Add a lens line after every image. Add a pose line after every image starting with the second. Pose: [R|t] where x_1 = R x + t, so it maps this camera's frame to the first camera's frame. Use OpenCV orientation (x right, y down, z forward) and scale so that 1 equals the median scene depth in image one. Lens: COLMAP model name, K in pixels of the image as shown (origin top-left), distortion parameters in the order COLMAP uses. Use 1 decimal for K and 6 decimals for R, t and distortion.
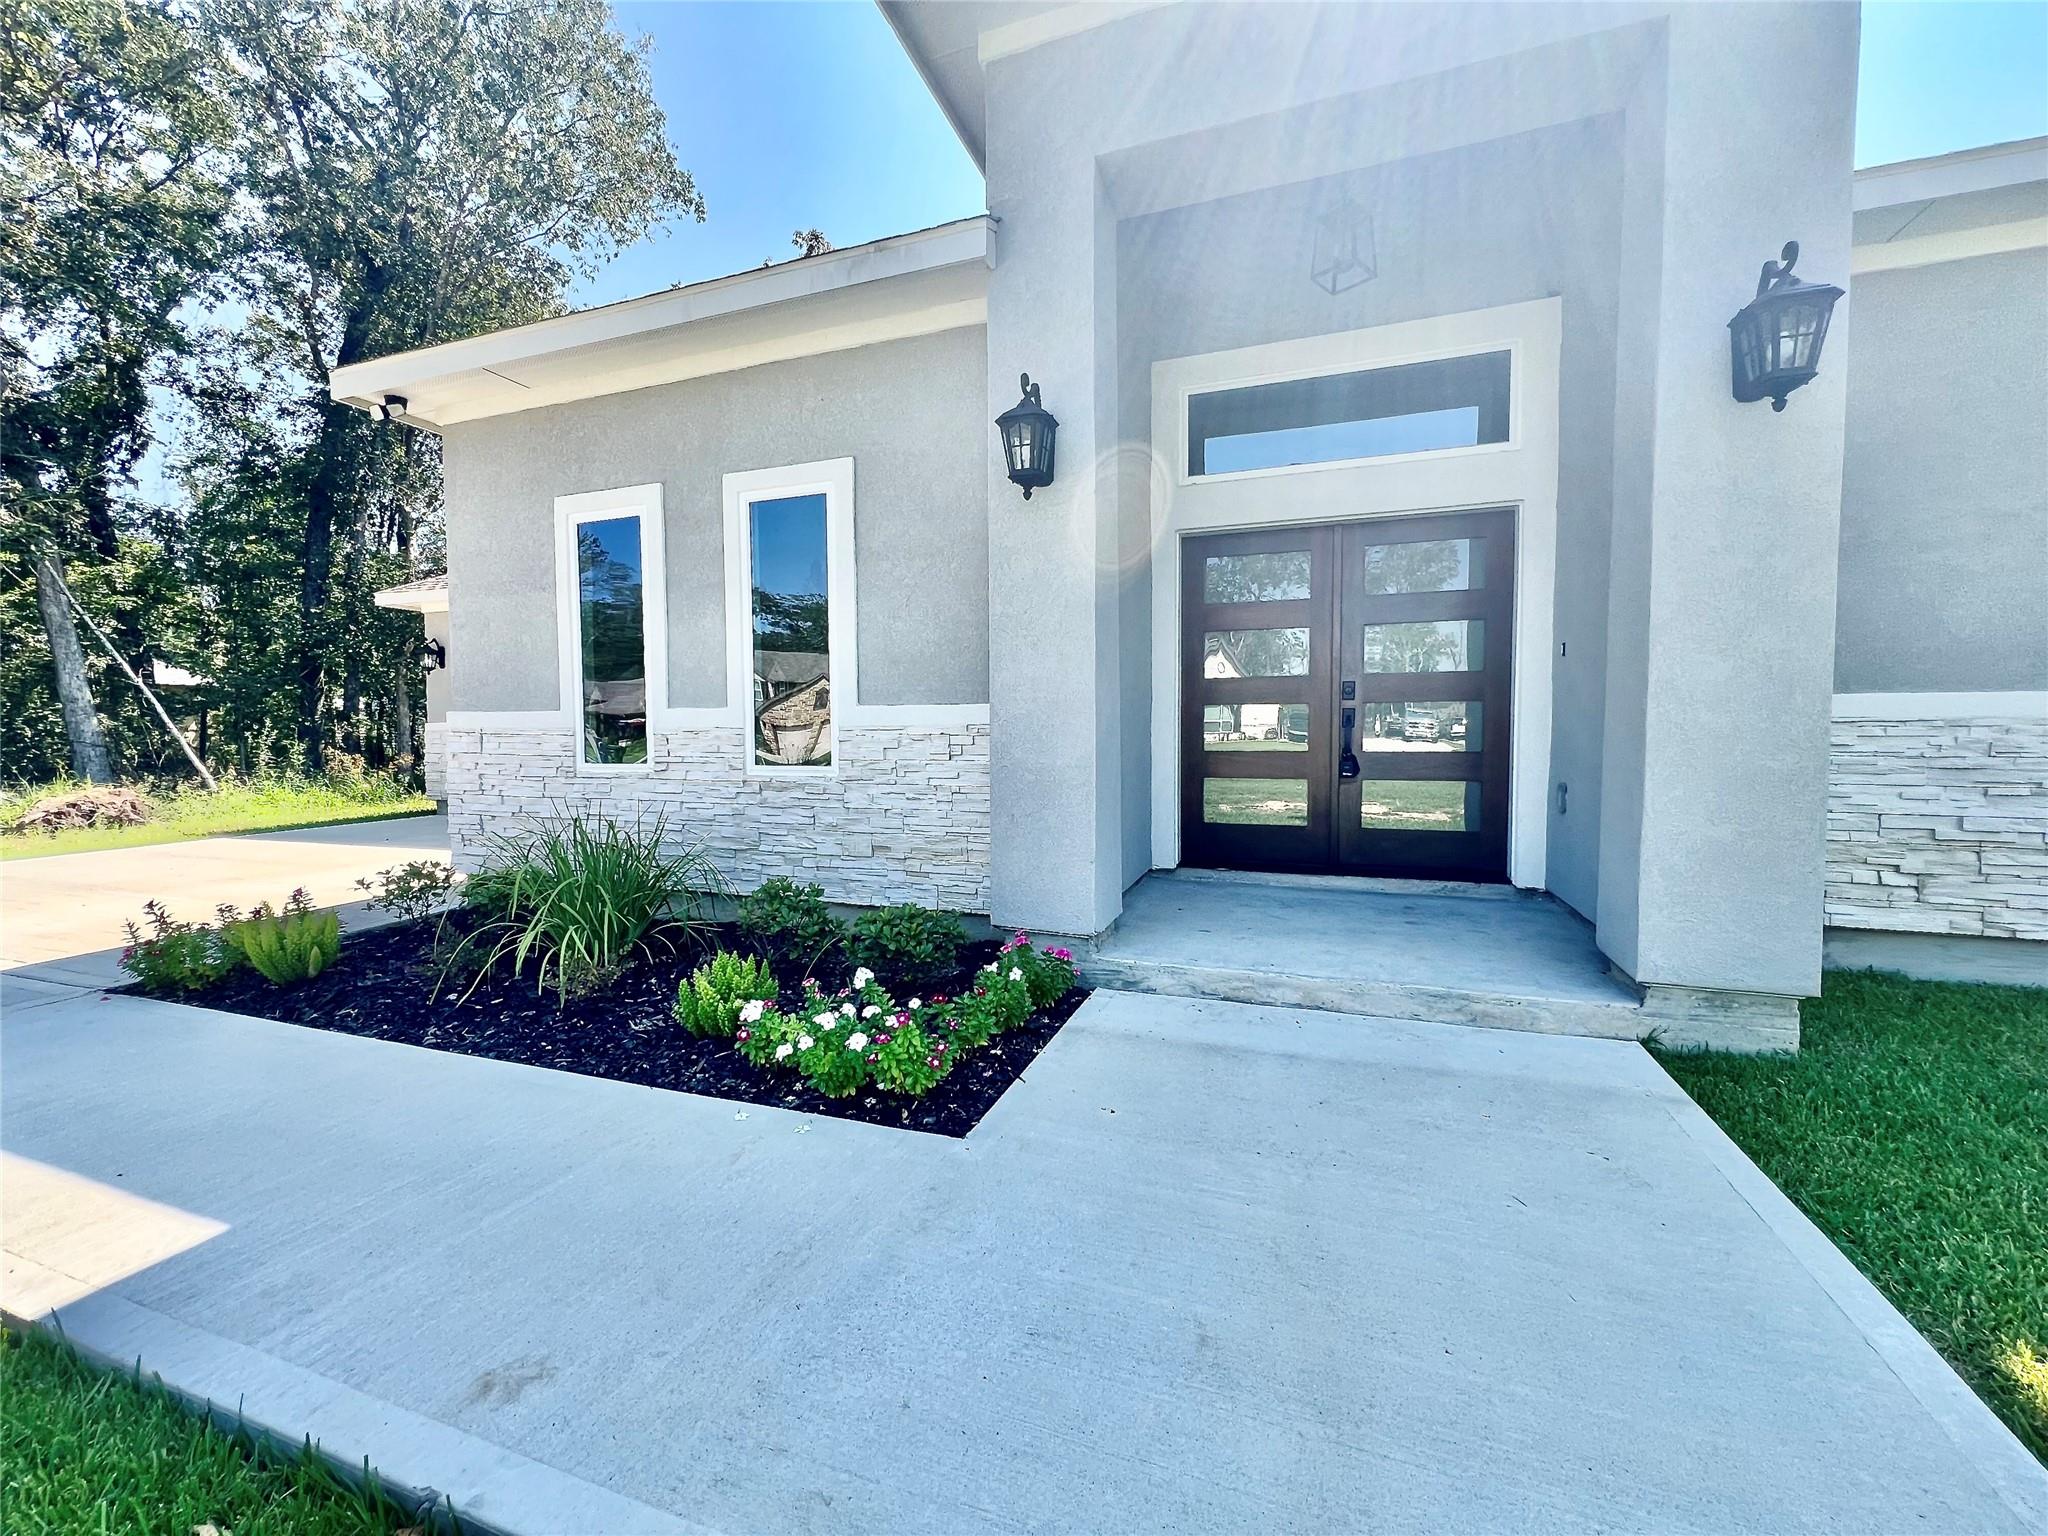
lens RADIAL K [[822.3, 0, 1026.3], [0, 822.3, 771.0], [0, 0, 1]] dist [-0.001526, -0.000105]
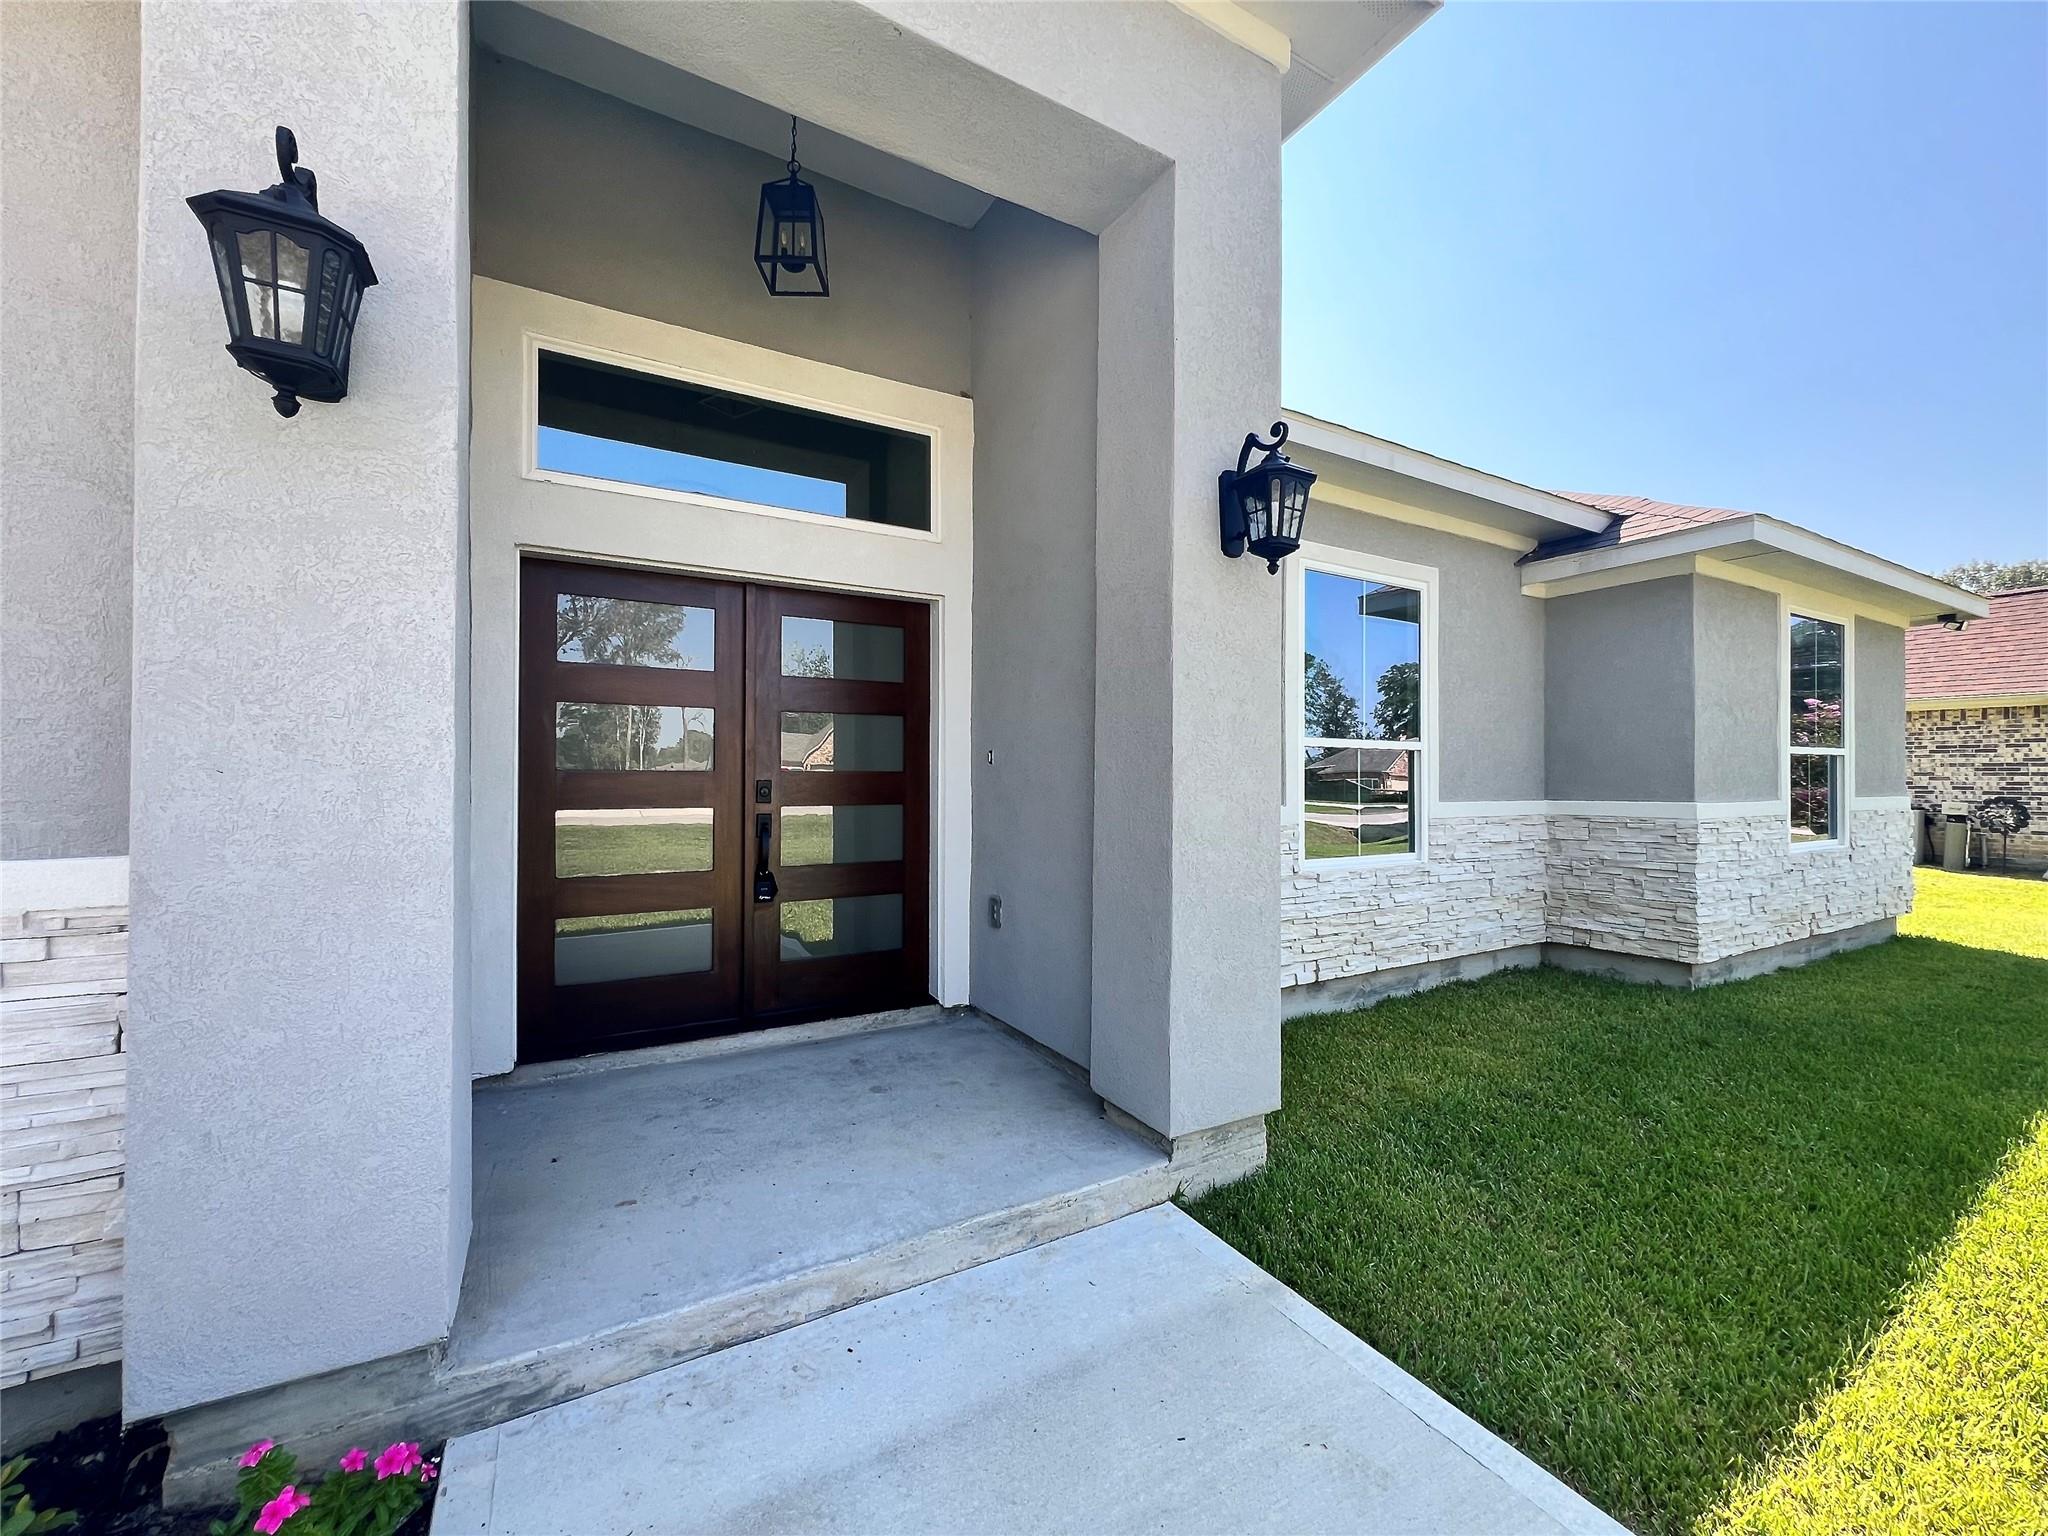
lens RADIAL K [[822.3, 0, 1023.8], [0, 822.3, 770.8], [0, 0, 1]] dist [-0.001526, -0.000105]
pose [[0.647450, 0.012284, 0.762009, -0.070908], [0.031100, 0.998611, -0.042523, -0.105756], [-0.761473, 0.051230, 0.646169, 0.407901]]
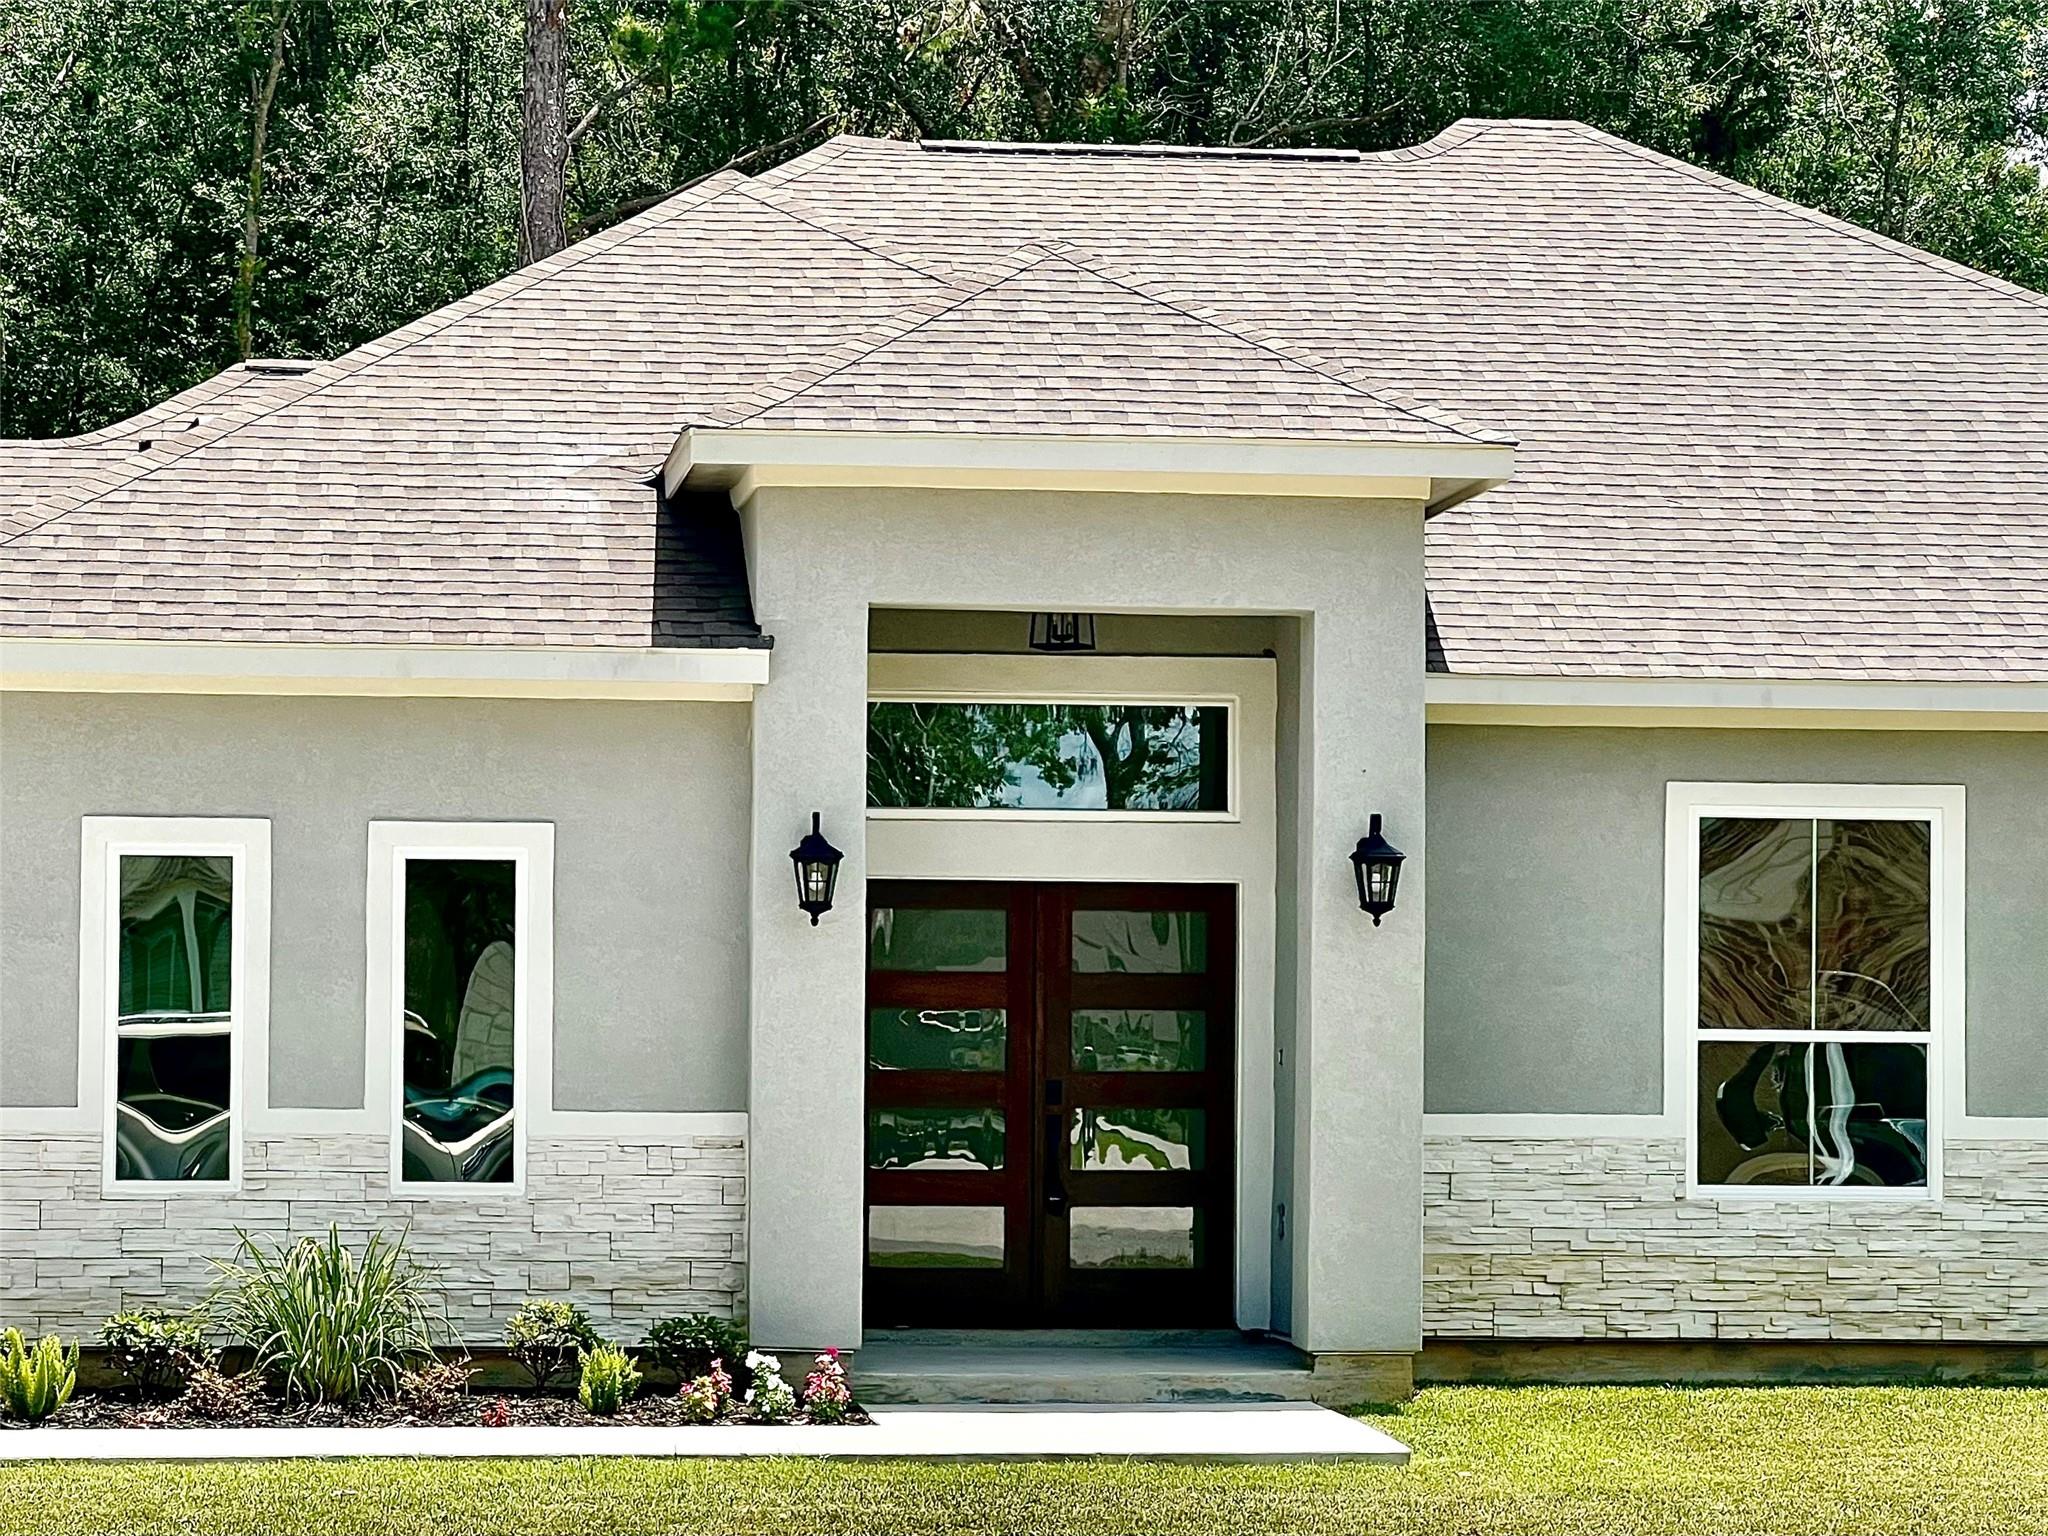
lens RADIAL K [[6229.6, 0, 1024.1], [0, 6229.6, 770.0], [0, 0, 1]] dist [-0.080950, 0.000000]
pose [[0.896983, 0.032718, 0.440853, -3.134844], [0.009509, 0.995599, -0.093237, 0.208147], [-0.441964, 0.087824, 0.892723, -5.982385]]
